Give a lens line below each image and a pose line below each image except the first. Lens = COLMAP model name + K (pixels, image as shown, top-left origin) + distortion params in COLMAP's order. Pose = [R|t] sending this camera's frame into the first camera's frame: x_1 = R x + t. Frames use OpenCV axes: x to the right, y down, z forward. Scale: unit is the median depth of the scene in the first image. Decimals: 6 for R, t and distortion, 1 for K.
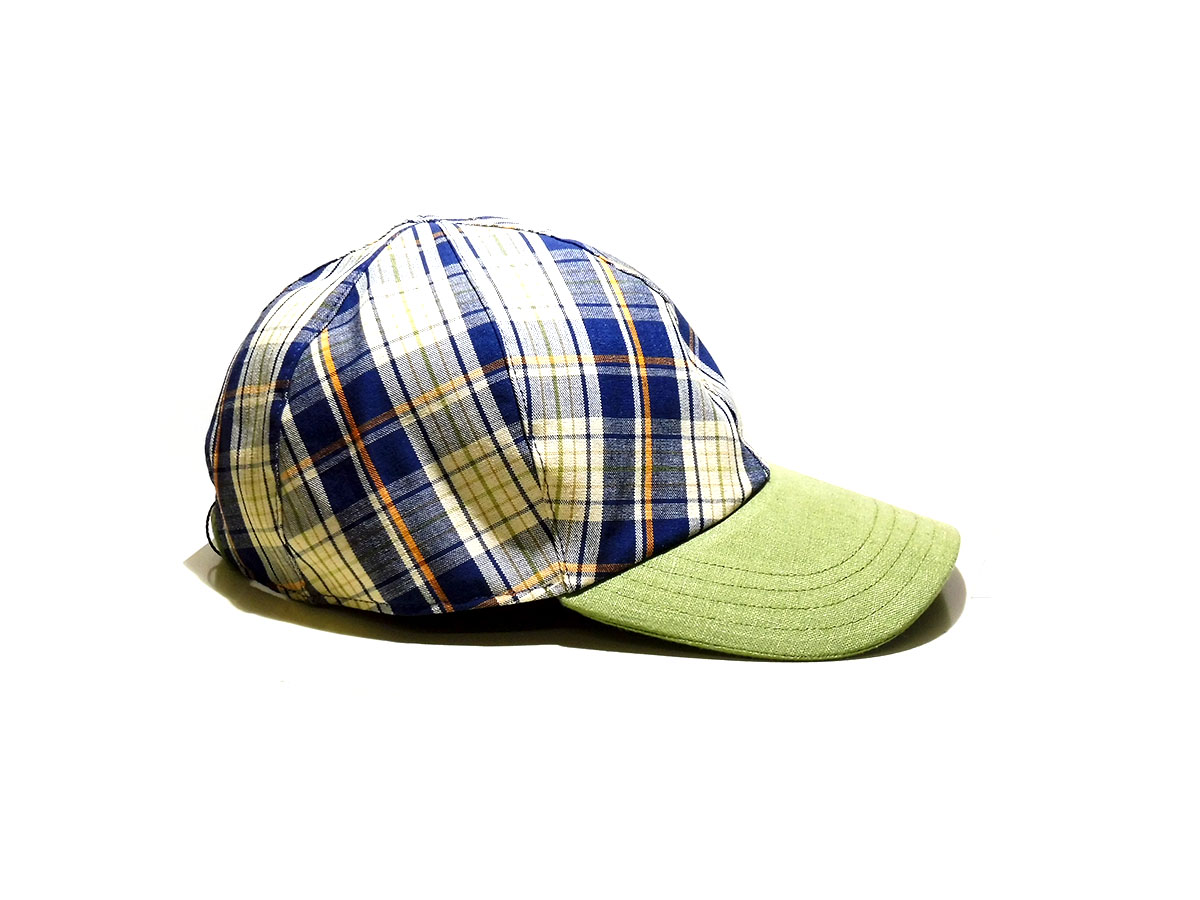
lens RADIAL K [[2487.8, 0, 600.0], [0, 2487.8, 450.0], [0, 0, 1]] dist [0.489840, -0.430968]
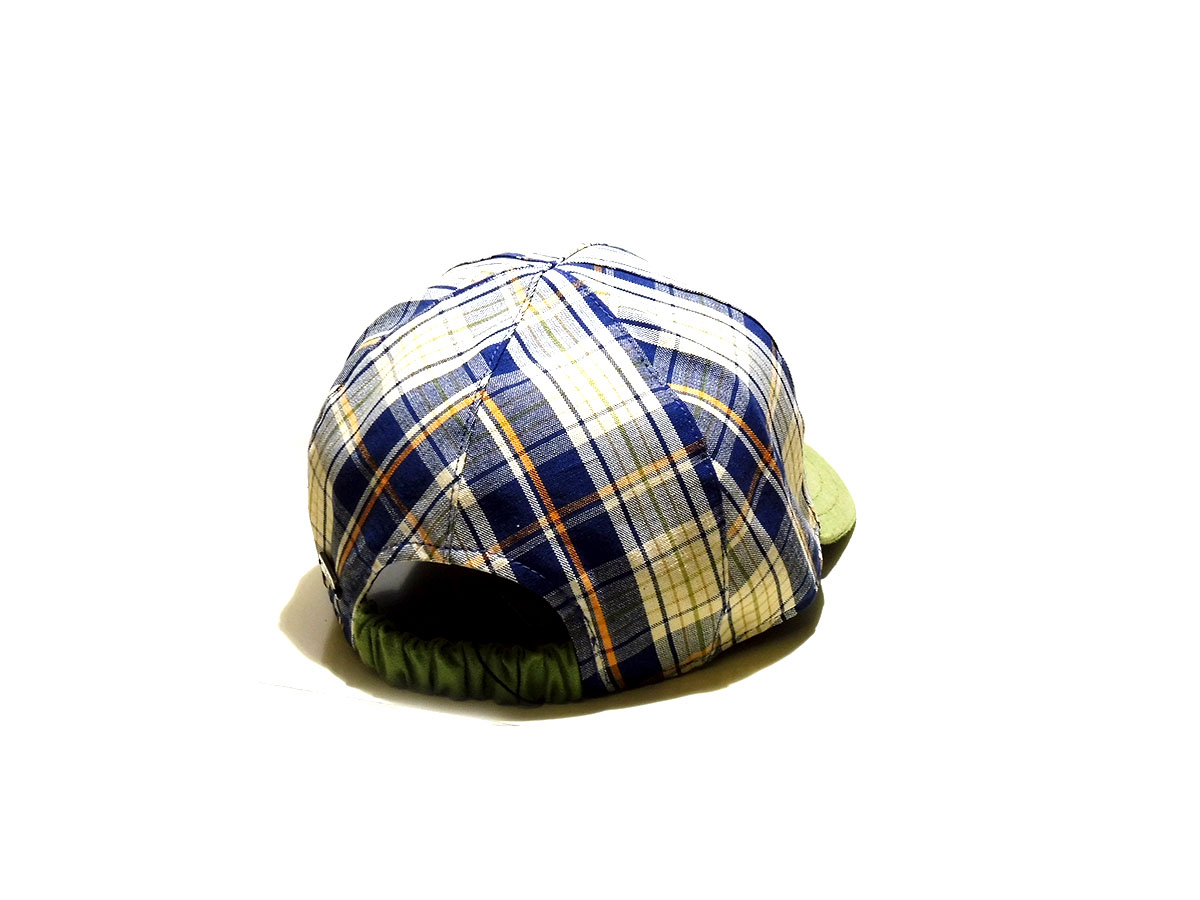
lens RADIAL K [[2487.8, 0, 600.0], [0, 2487.8, 450.0], [0, 0, 1]] dist [0.489840, -0.430968]
pose [[0.138683, -0.316958, 0.938246, -1.024540], [0.294317, 0.917787, 0.266543, -0.288936], [-0.945592, 0.239177, 0.220568, 0.843063]]
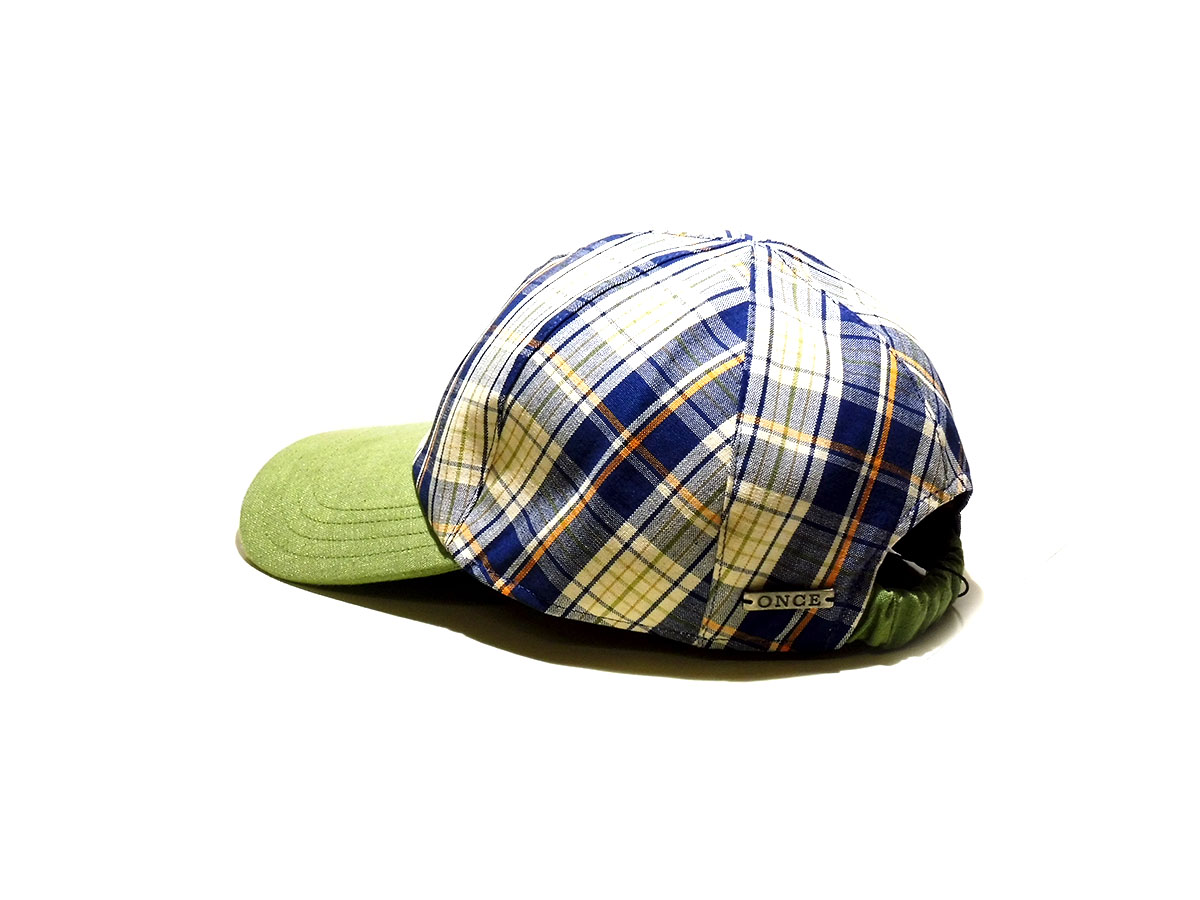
lens RADIAL K [[2487.8, 0, 600.0], [0, 2487.8, 450.0], [0, 0, 1]] dist [0.489840, -0.430968]
pose [[-0.957553, -0.118416, 0.262810, -0.294659], [0.059521, 0.810852, 0.582217, -0.631921], [-0.282044, 0.573147, -0.769386, 1.923069]]
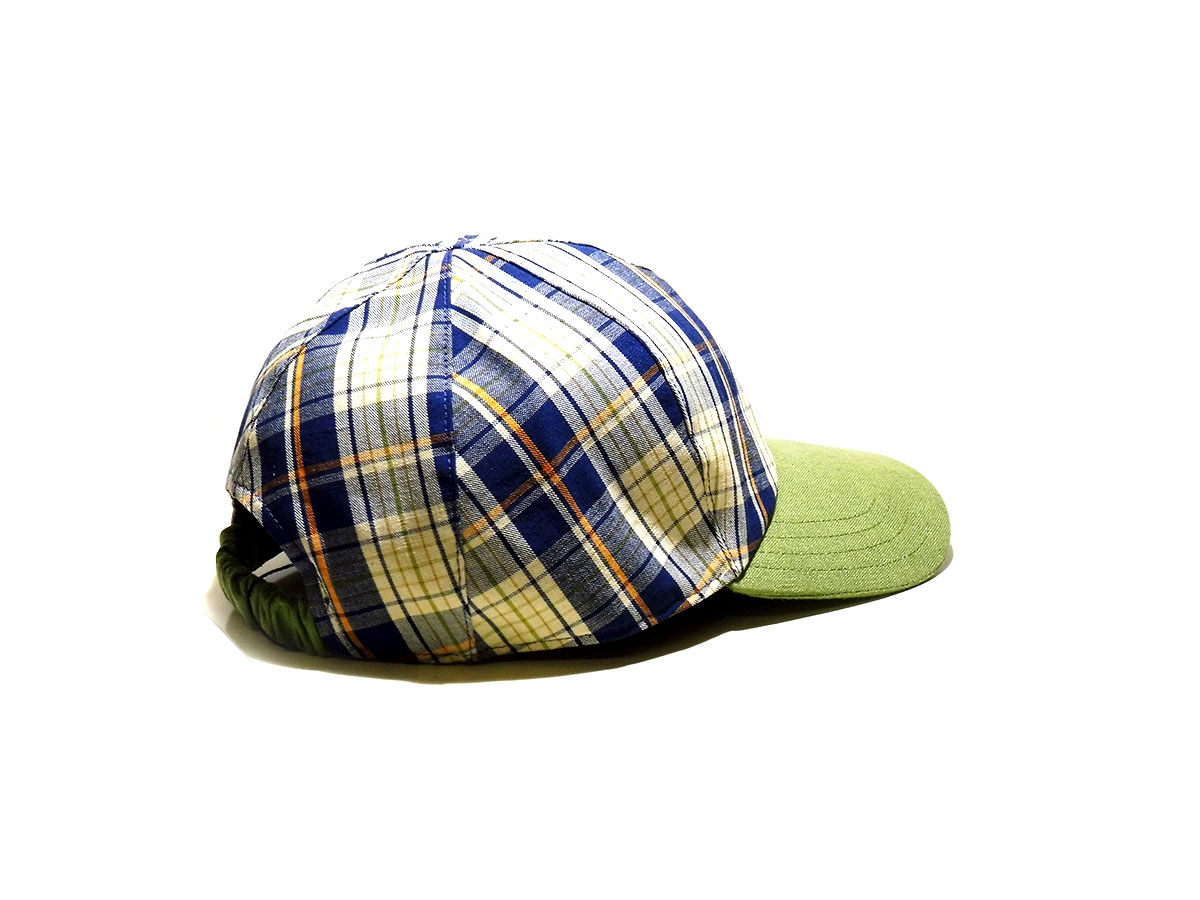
lens RADIAL K [[2487.8, 0, 600.0], [0, 2487.8, 450.0], [0, 0, 1]] dist [0.489840, -0.430968]
pose [[0.755181, -0.206174, 0.622249, -0.678096], [0.198988, 0.976559, 0.082072, -0.088511], [-0.624584, 0.061841, 0.778506, 0.237405]]
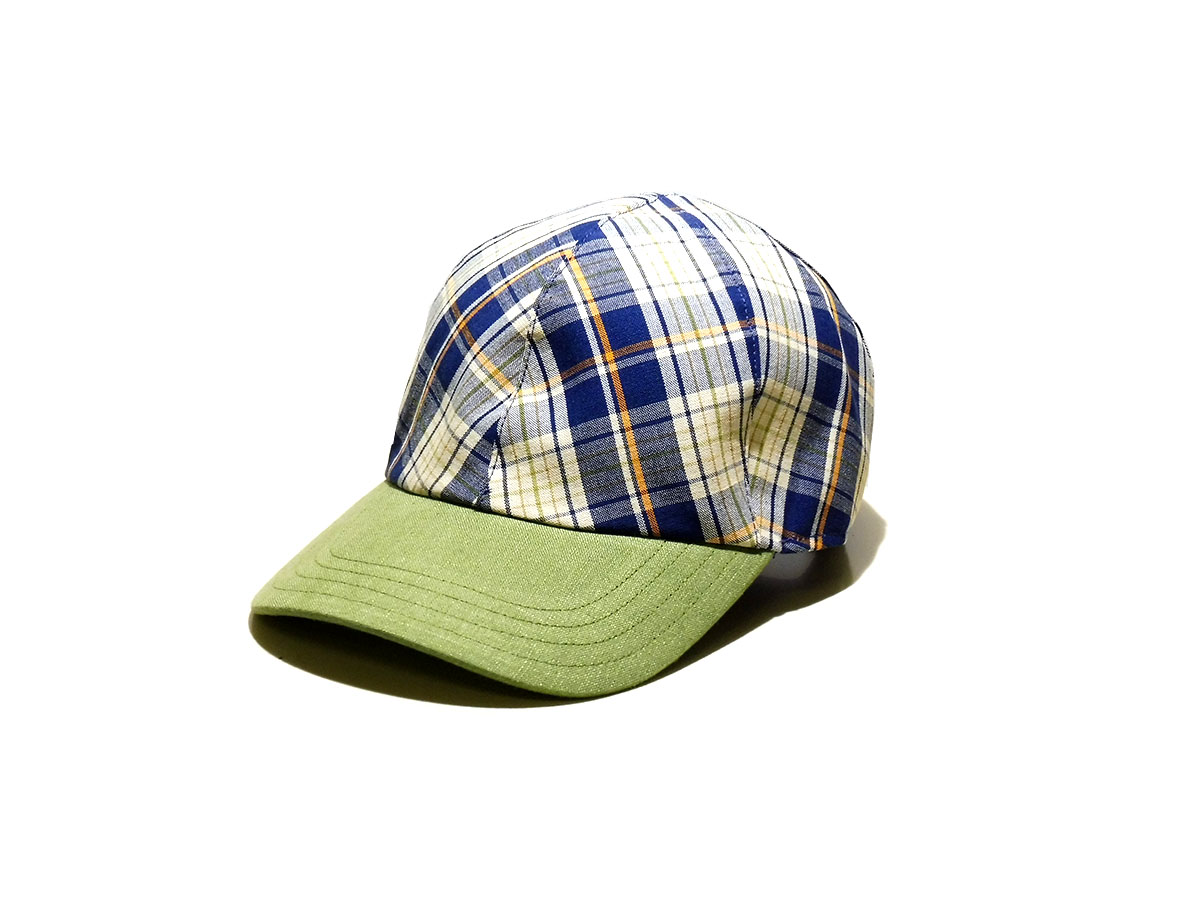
lens RADIAL K [[2487.8, 0, 600.0], [0, 2487.8, 450.0], [0, 0, 1]] dist [0.489840, -0.430968]
pose [[-0.341443, 0.272762, -0.899454, 0.969779], [-0.308464, 0.871442, 0.381364, -0.414847], [0.887844, 0.407663, -0.213410, 1.322109]]
